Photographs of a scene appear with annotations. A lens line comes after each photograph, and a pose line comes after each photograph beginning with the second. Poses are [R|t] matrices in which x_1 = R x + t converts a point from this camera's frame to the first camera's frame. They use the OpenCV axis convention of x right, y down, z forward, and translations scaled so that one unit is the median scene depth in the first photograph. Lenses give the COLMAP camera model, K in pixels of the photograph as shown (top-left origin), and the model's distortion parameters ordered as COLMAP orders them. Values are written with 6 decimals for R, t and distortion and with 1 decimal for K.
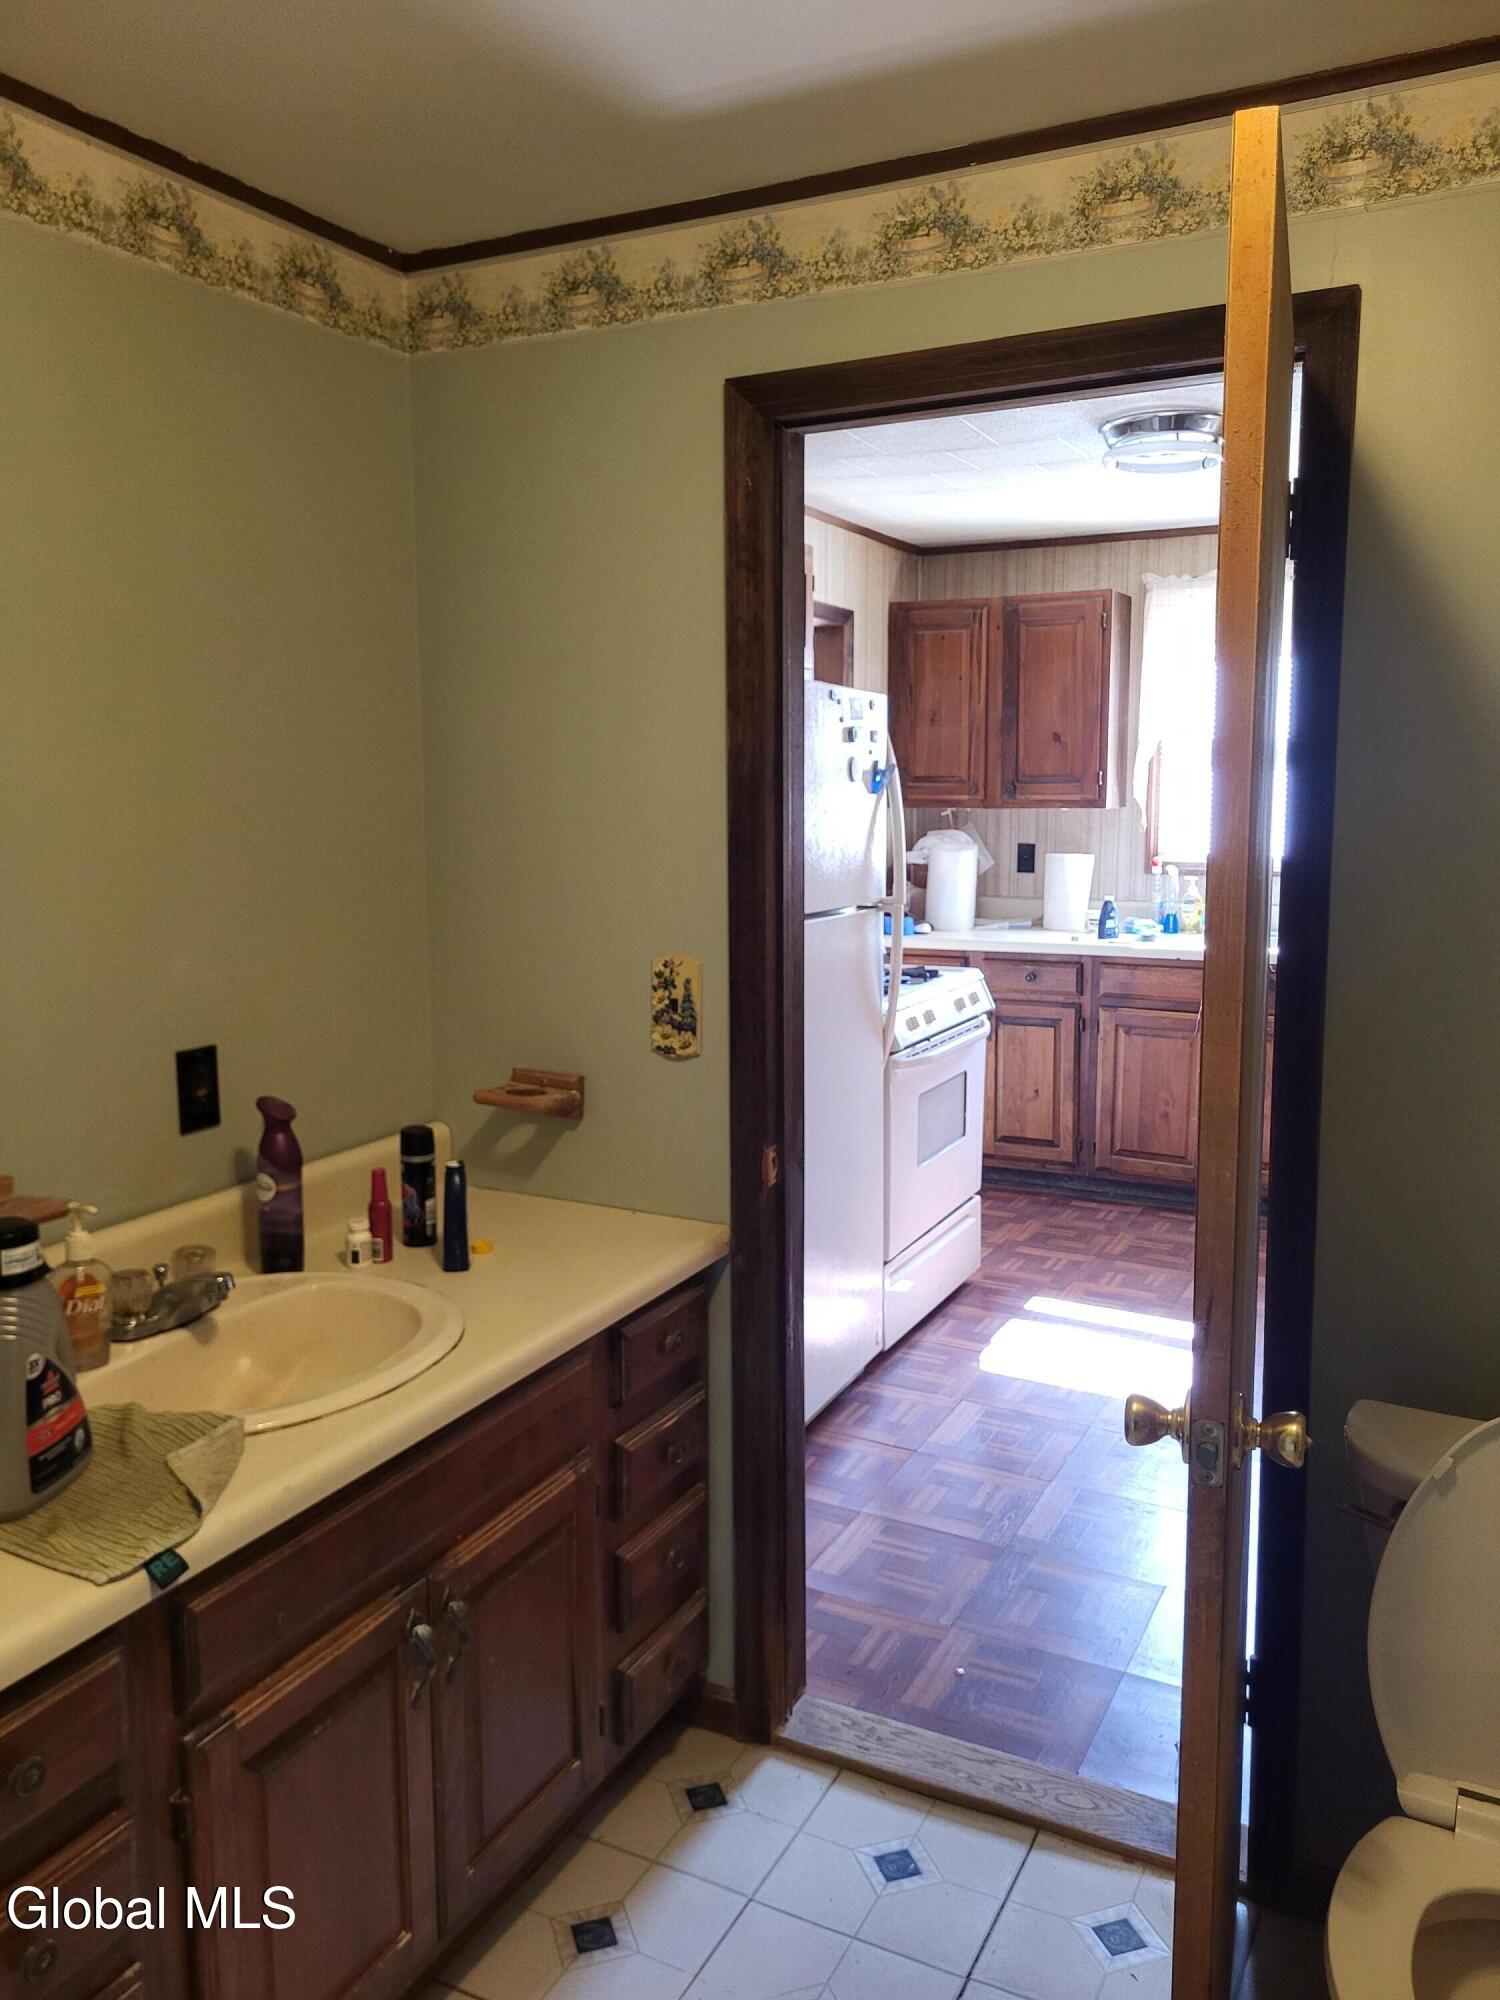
lens RADIAL K [[1577.1, 0, 797.3], [0, 1577.1, 1028.9], [0, 0, 1]] dist [0.056972, -0.060961]
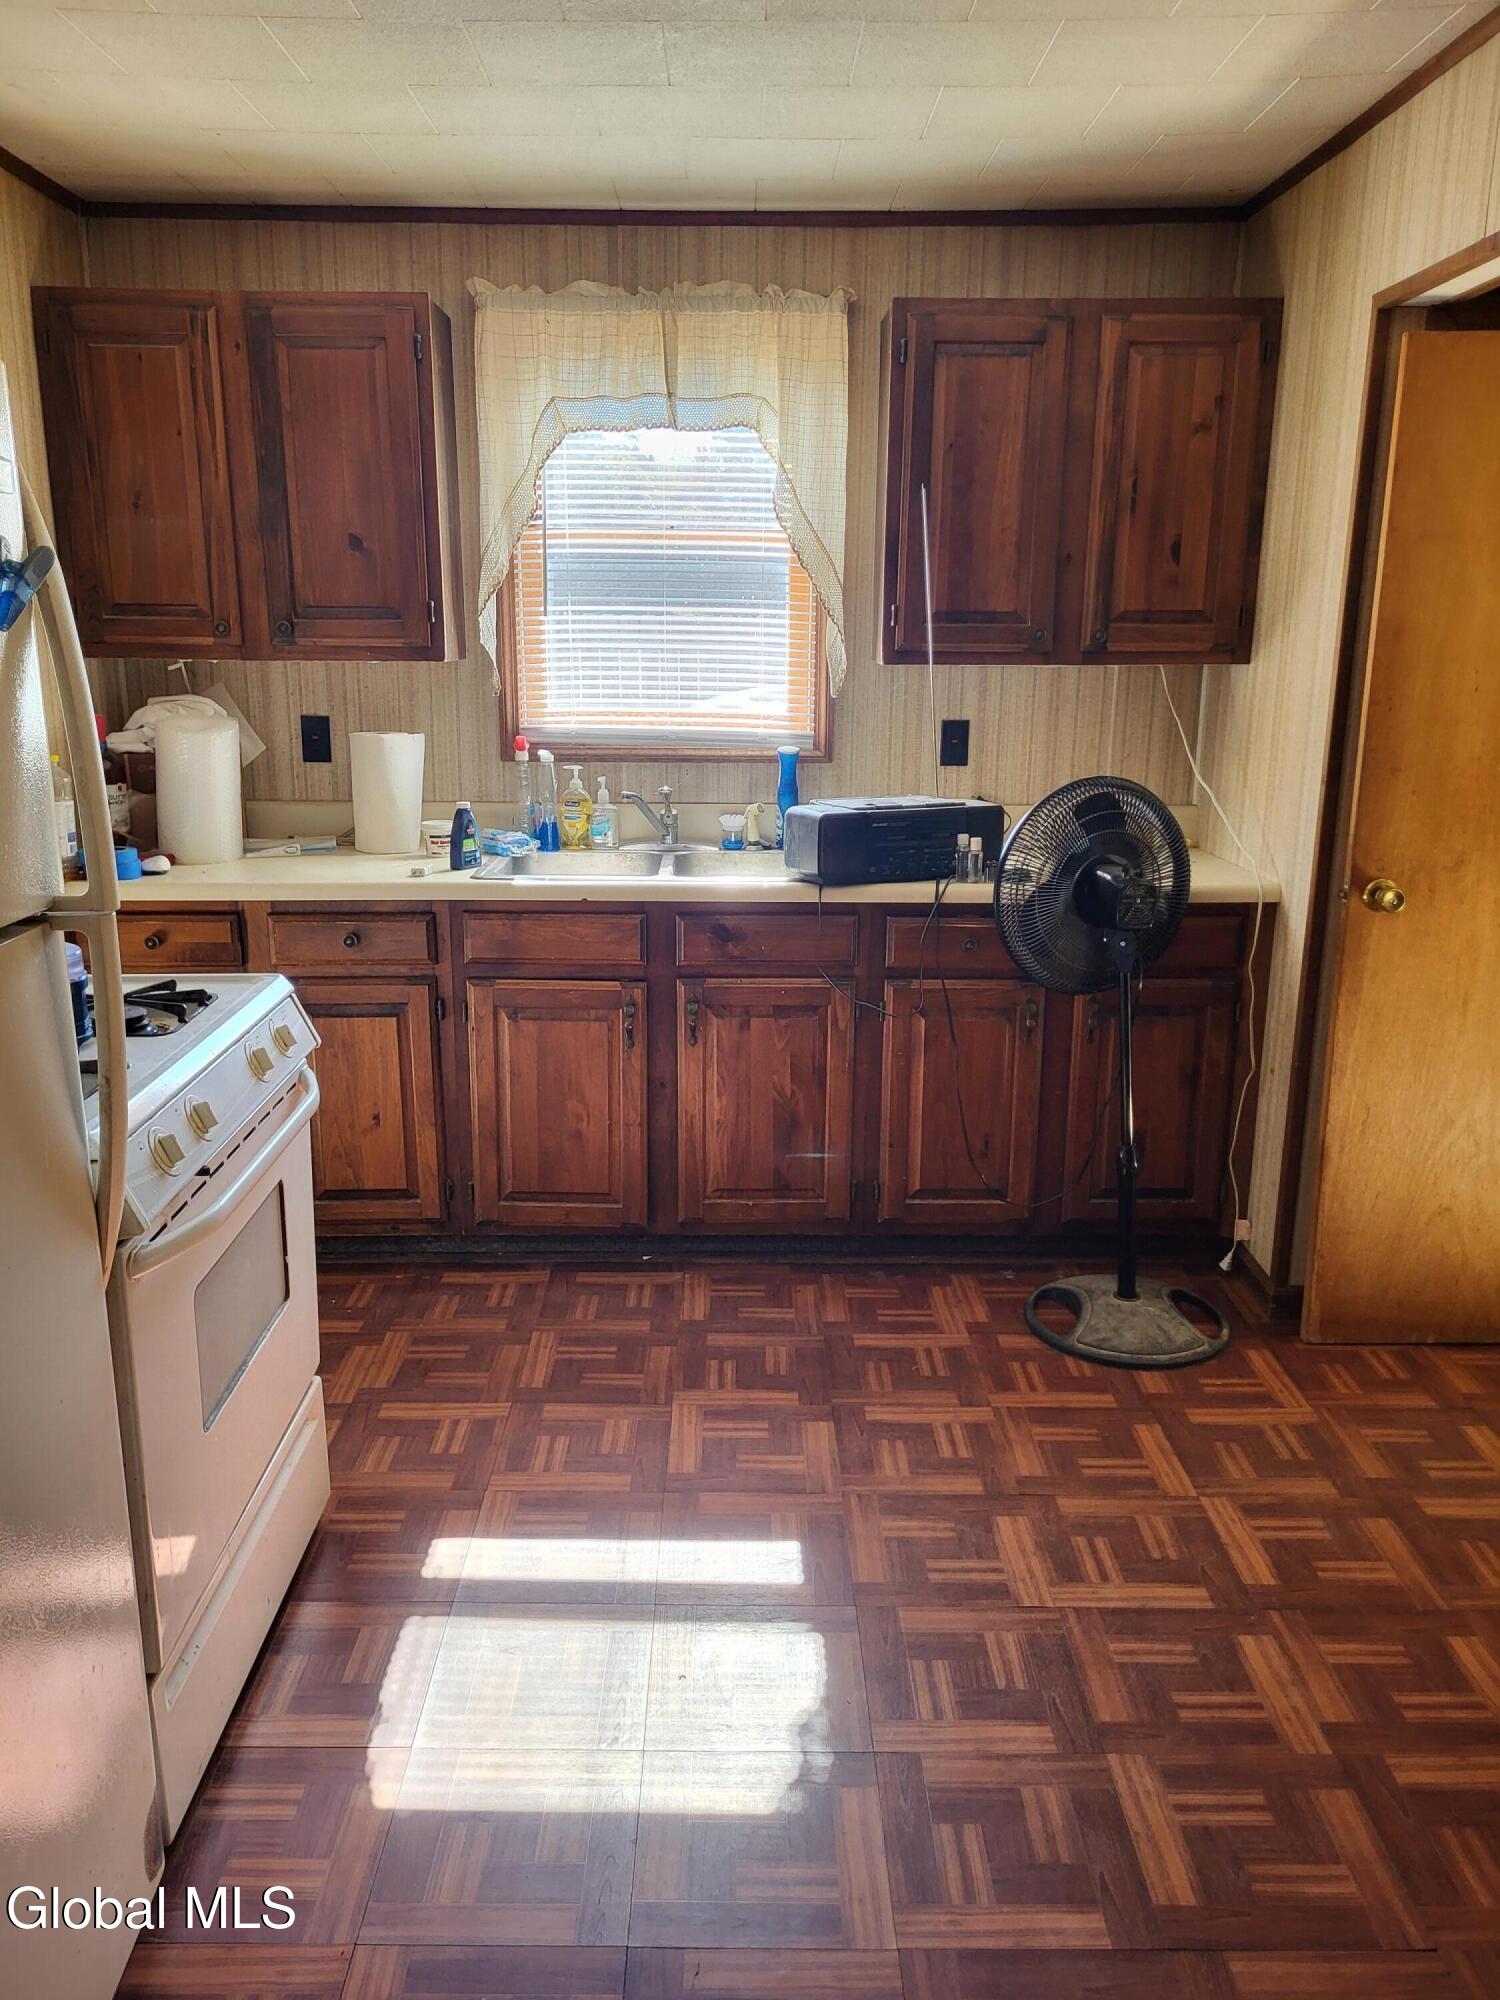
lens RADIAL K [[1506.4, 0, 721.0], [0, 1506.4, 1025.5], [0, 0, 1]] dist [0.050137, -0.050832]
pose [[0.904937, -0.101644, 0.413228, 0.030205], [0.058844, 0.991615, 0.115051, -0.058247], [-0.421458, -0.079798, 0.903330, 0.396771]]
